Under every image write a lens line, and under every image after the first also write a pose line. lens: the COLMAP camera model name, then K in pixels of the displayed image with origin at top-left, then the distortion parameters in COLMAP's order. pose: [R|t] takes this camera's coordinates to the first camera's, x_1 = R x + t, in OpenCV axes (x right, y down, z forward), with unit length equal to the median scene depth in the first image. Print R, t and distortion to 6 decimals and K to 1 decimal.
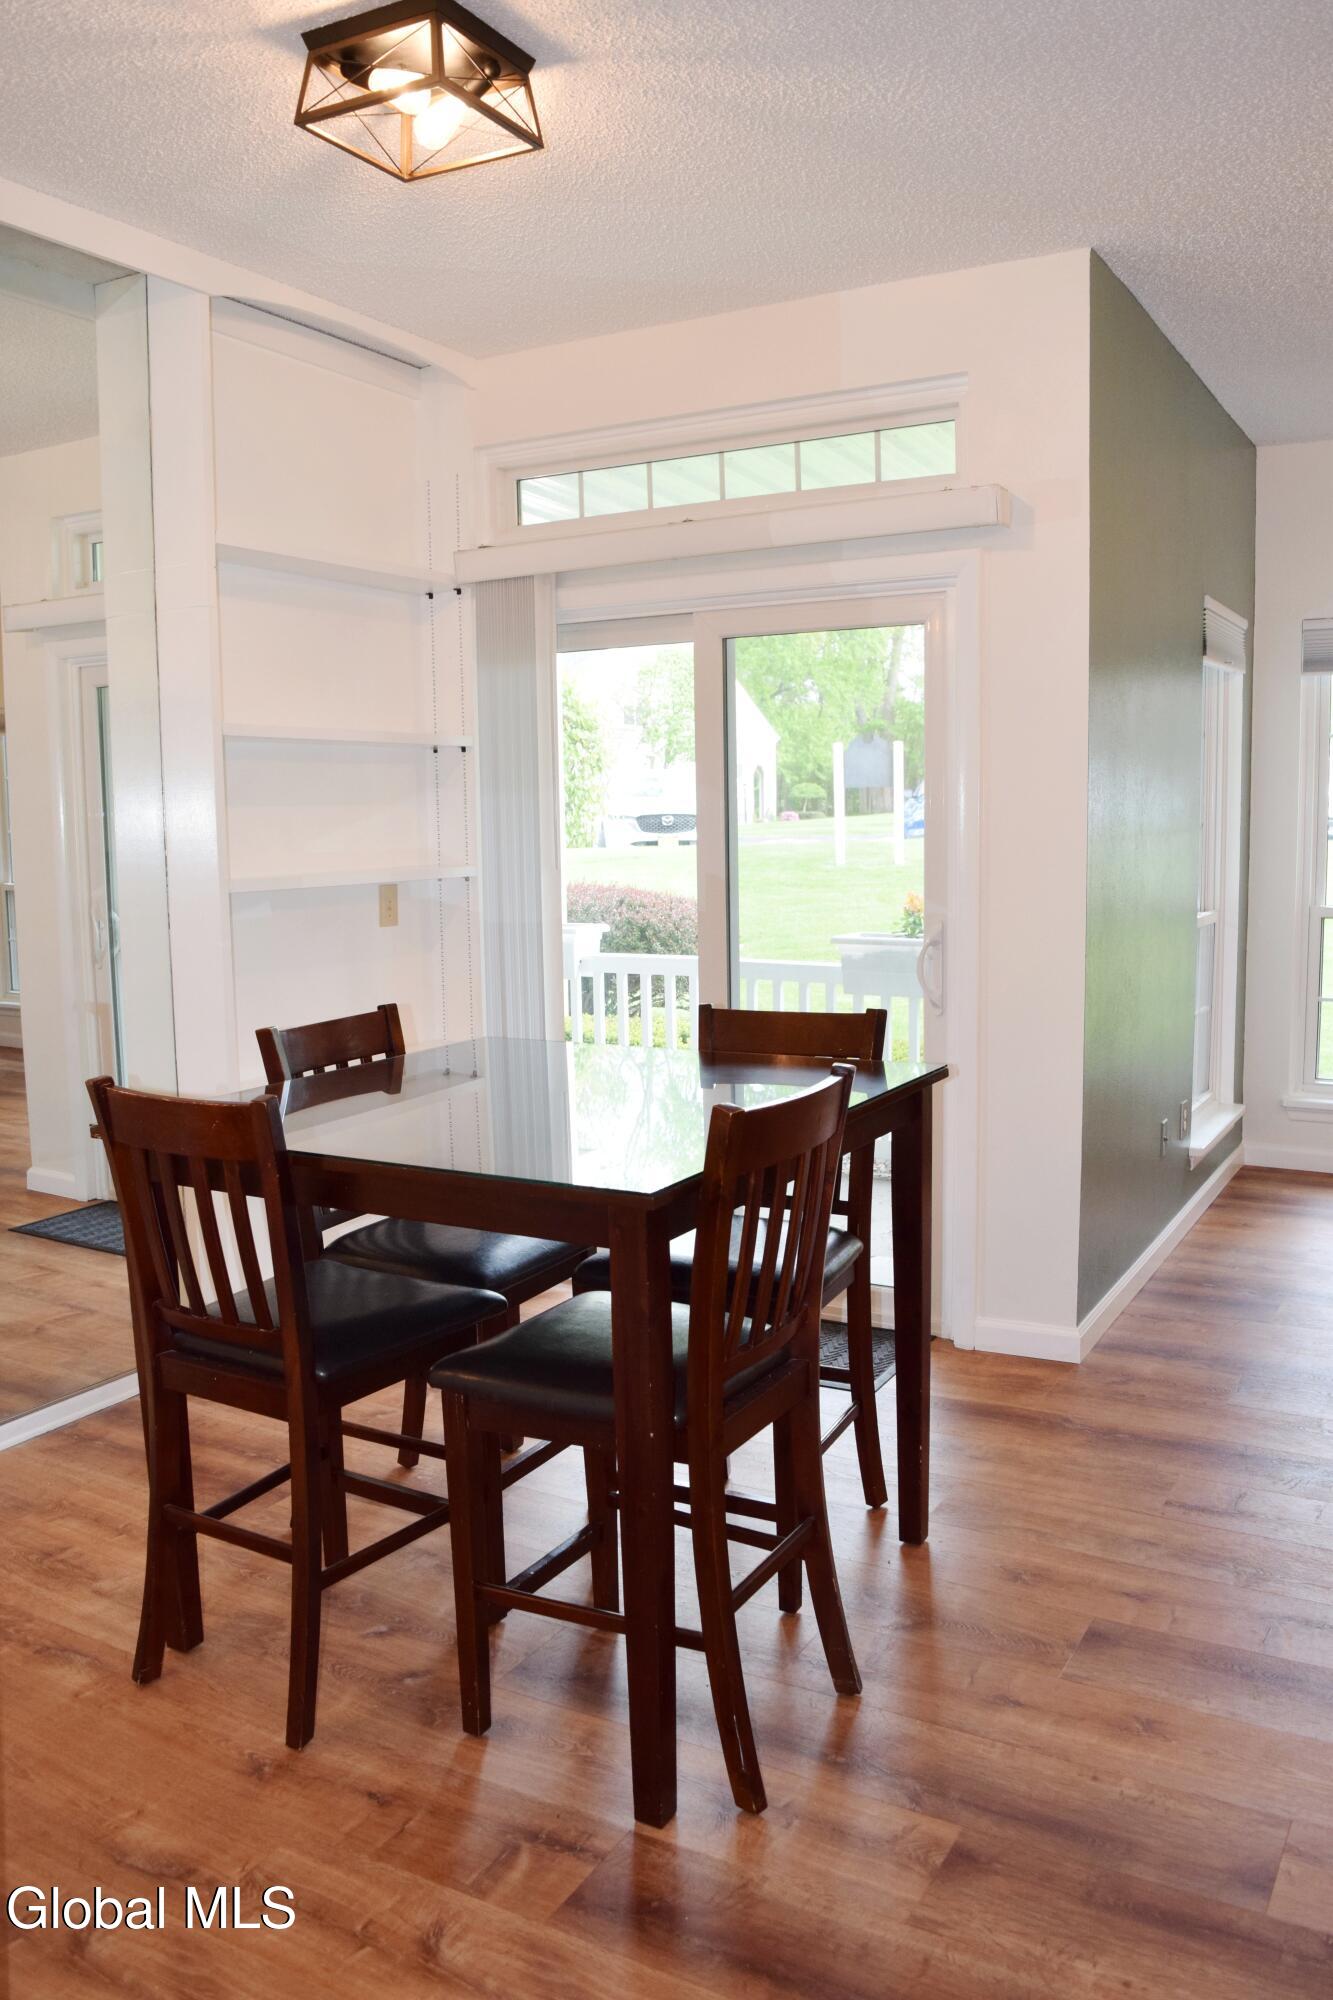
lens RADIAL K [[1564.2, 0, 666.5], [0, 1564.2, 1000.0], [0, 0, 1]] dist [-0.098734, 0.024225]
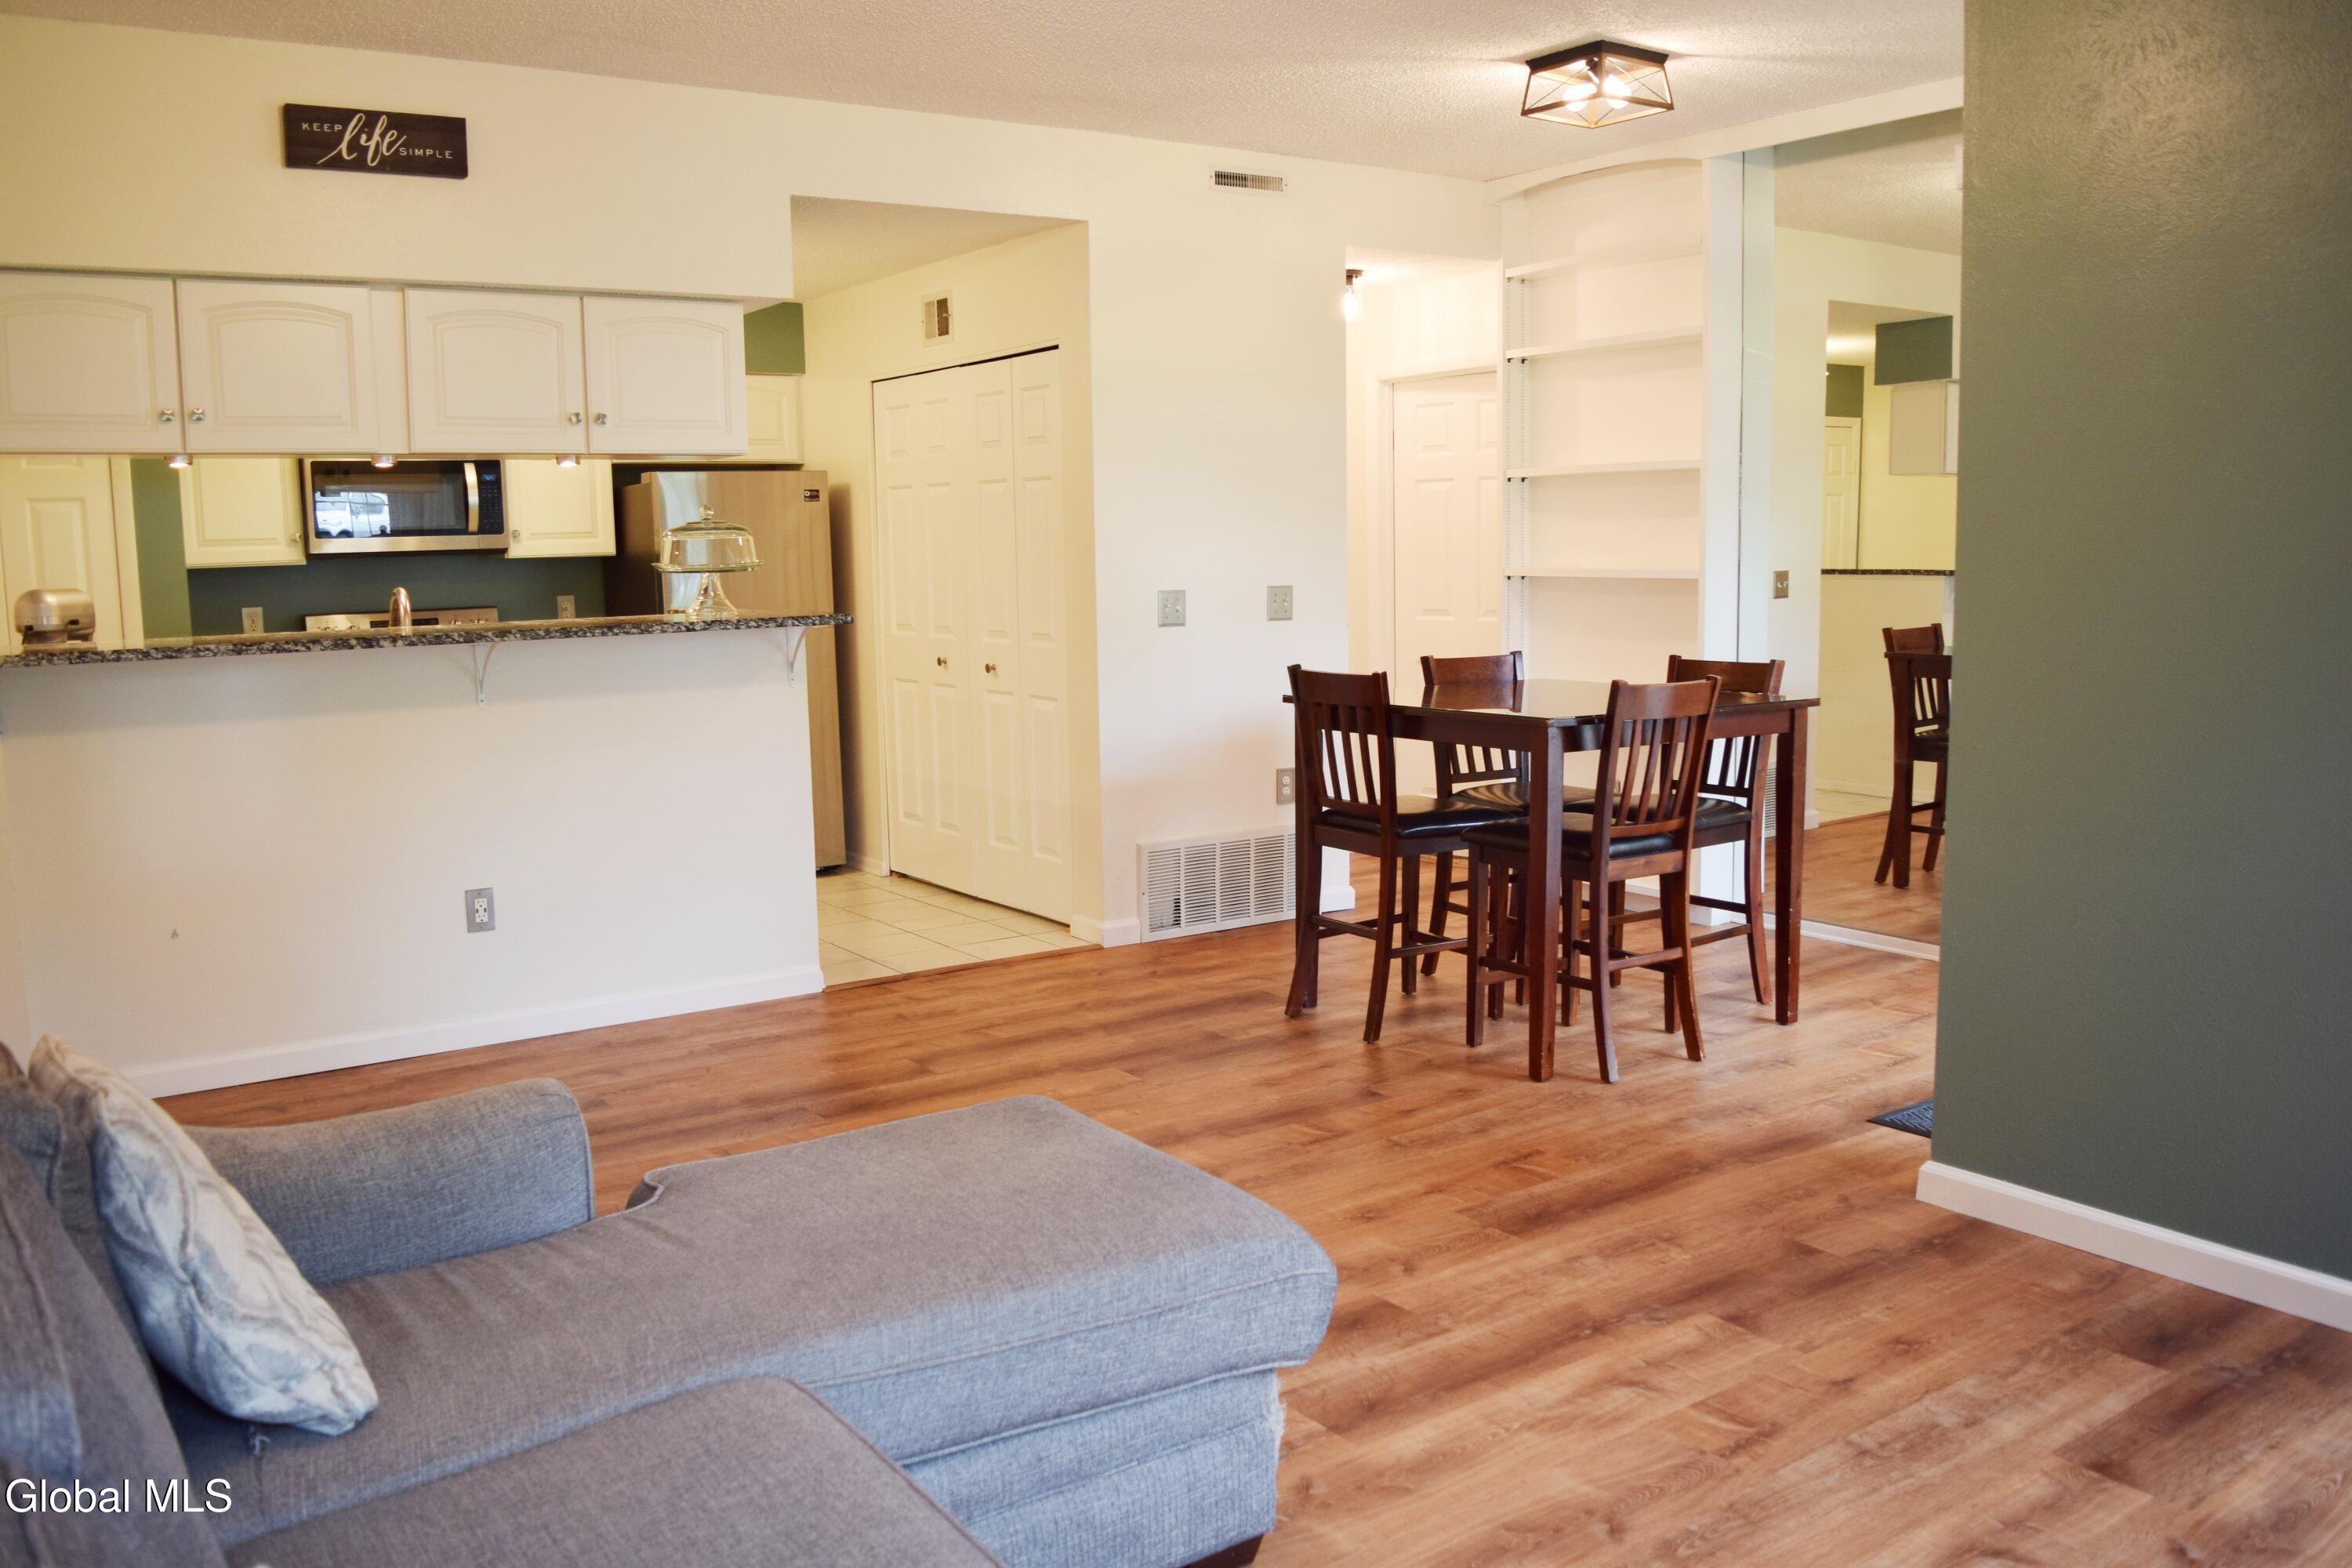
lens RADIAL K [[1839.6, 0, 1175.8], [0, 1839.6, 795.7], [0, 0, 1]] dist [-0.098734, 0.024225]
pose [[-0.434113, 0.143760, -0.889314, 1.228788], [-0.083742, 0.976471, 0.198727, -0.127295], [0.896958, 0.160743, -0.411860, 0.984417]]
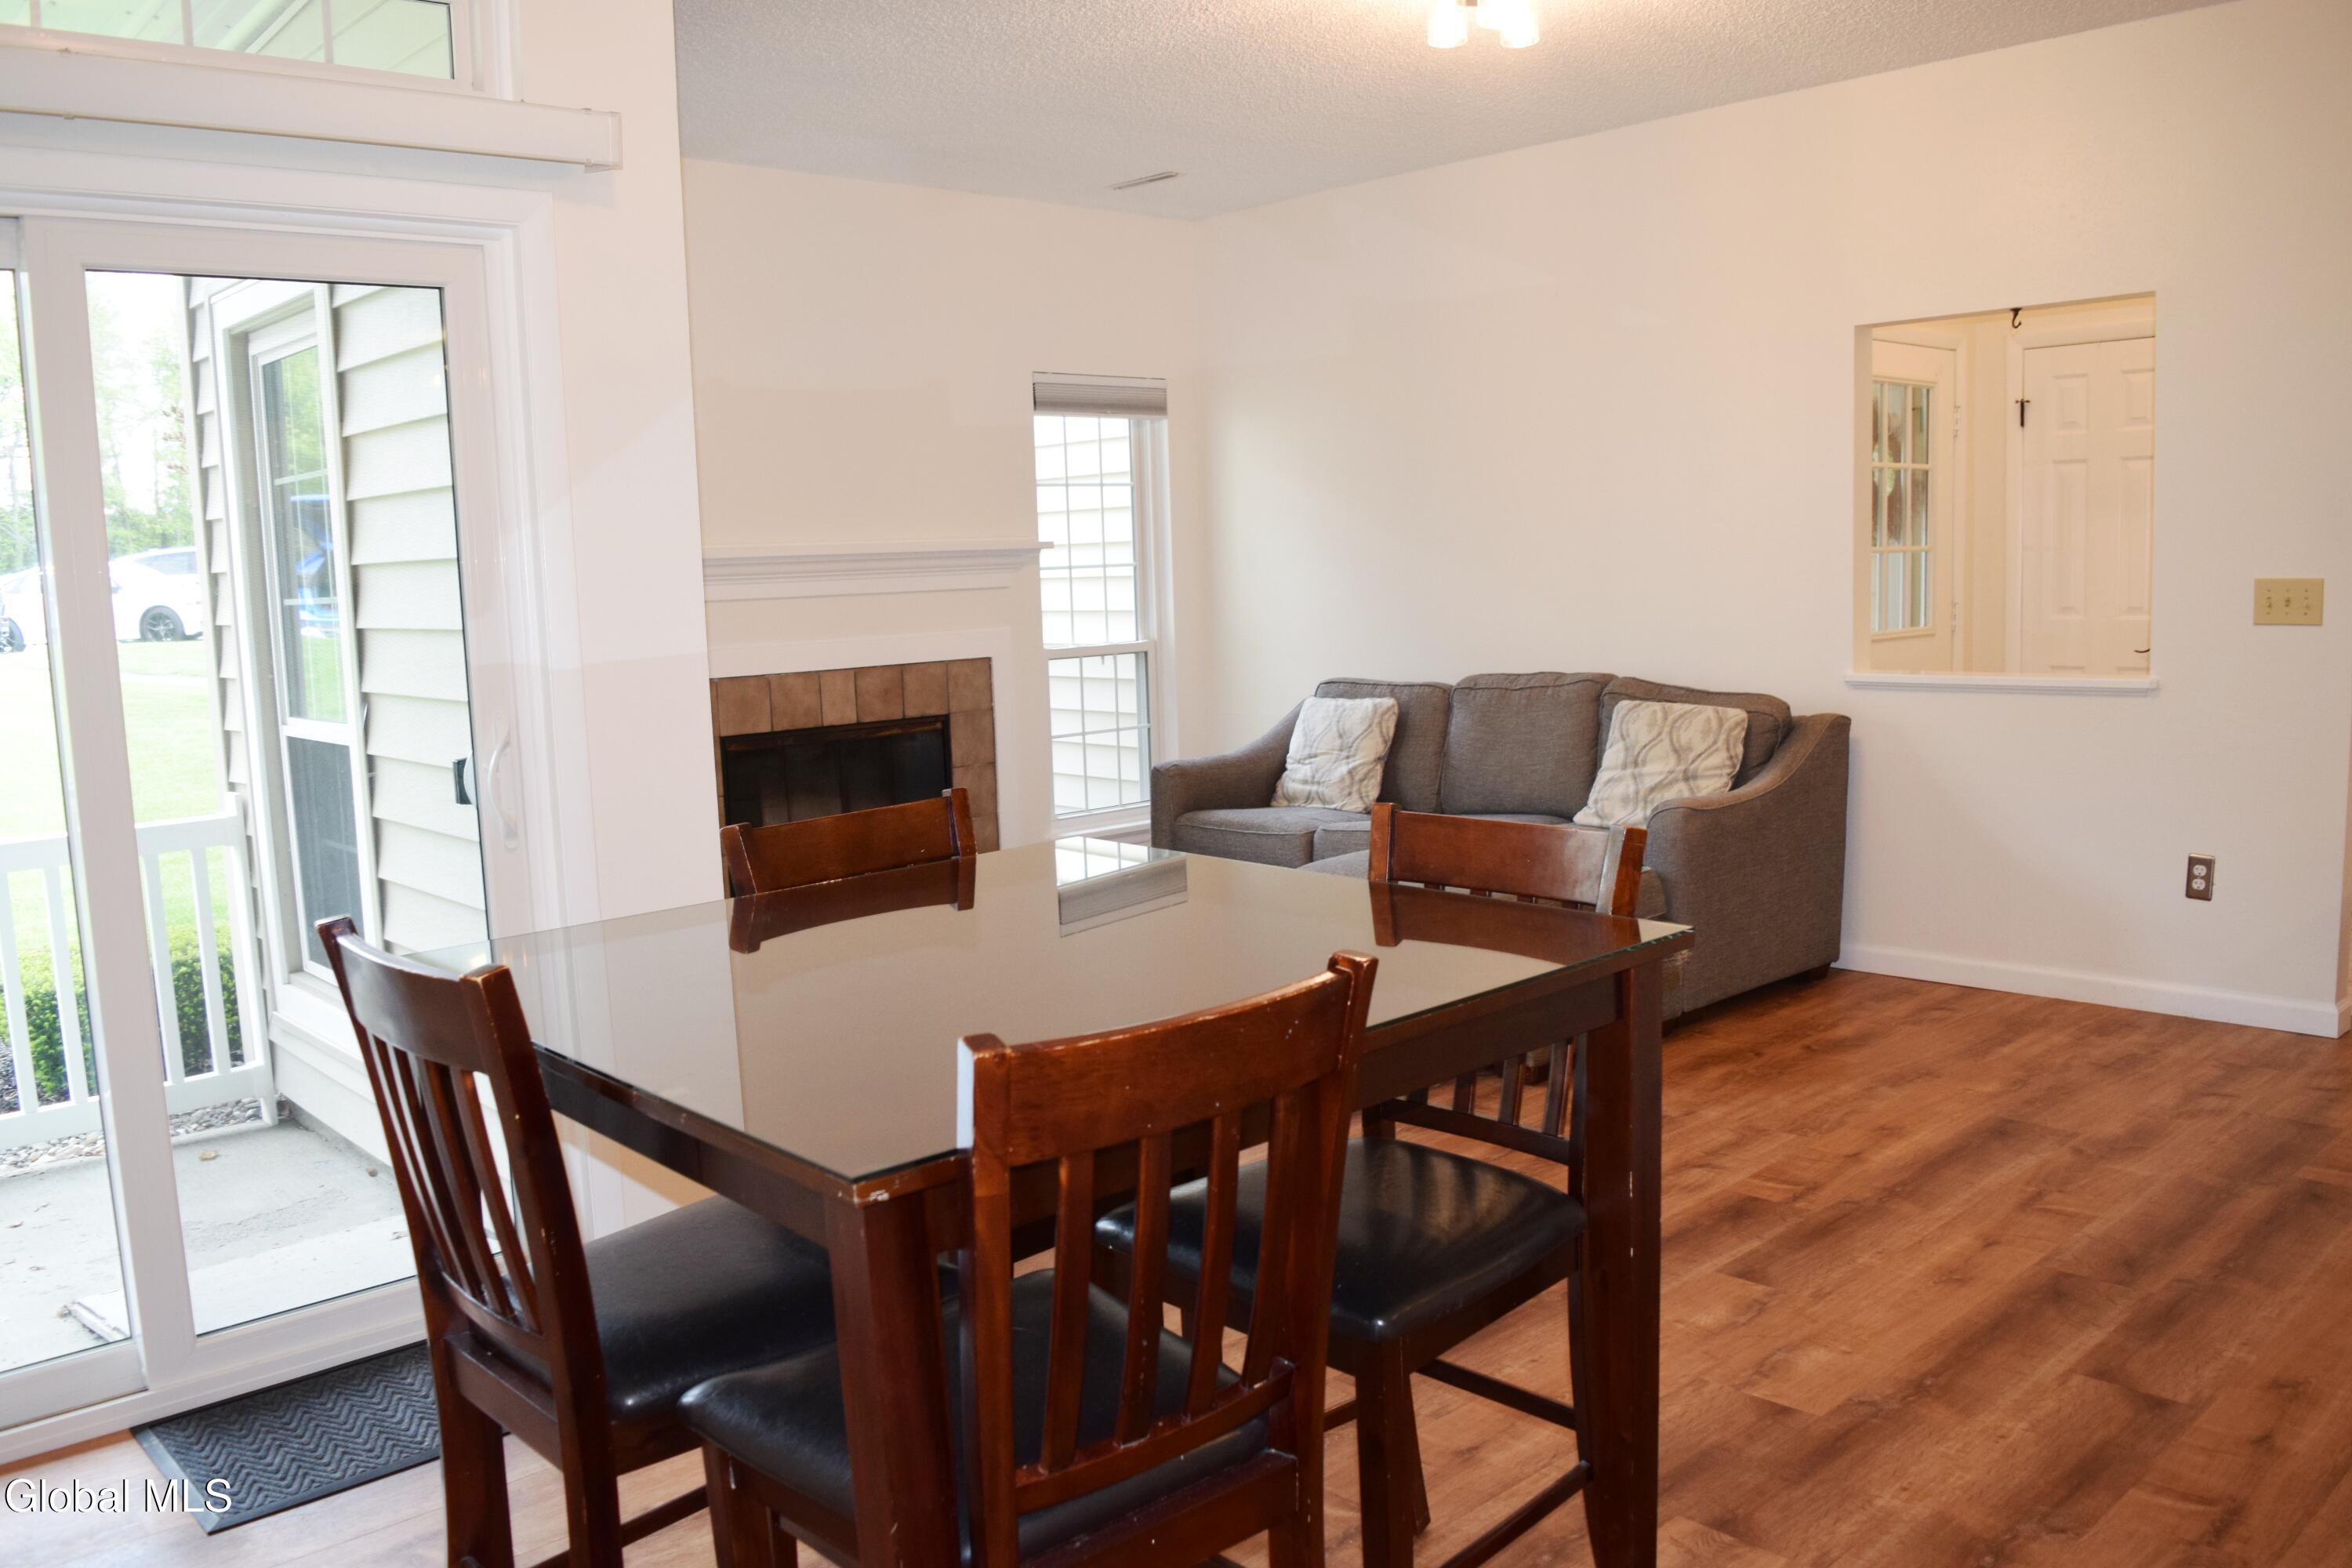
lens RADIAL K [[1839.6, 0, 1175.8], [0, 1839.6, 795.7], [0, 0, 1]] dist [-0.098734, 0.024225]
pose [[0.305362, -0.117669, 0.944938, -0.513980], [0.144957, 0.986515, 0.076003, -0.033794], [-0.941139, 0.113767, 0.318301, 0.463830]]
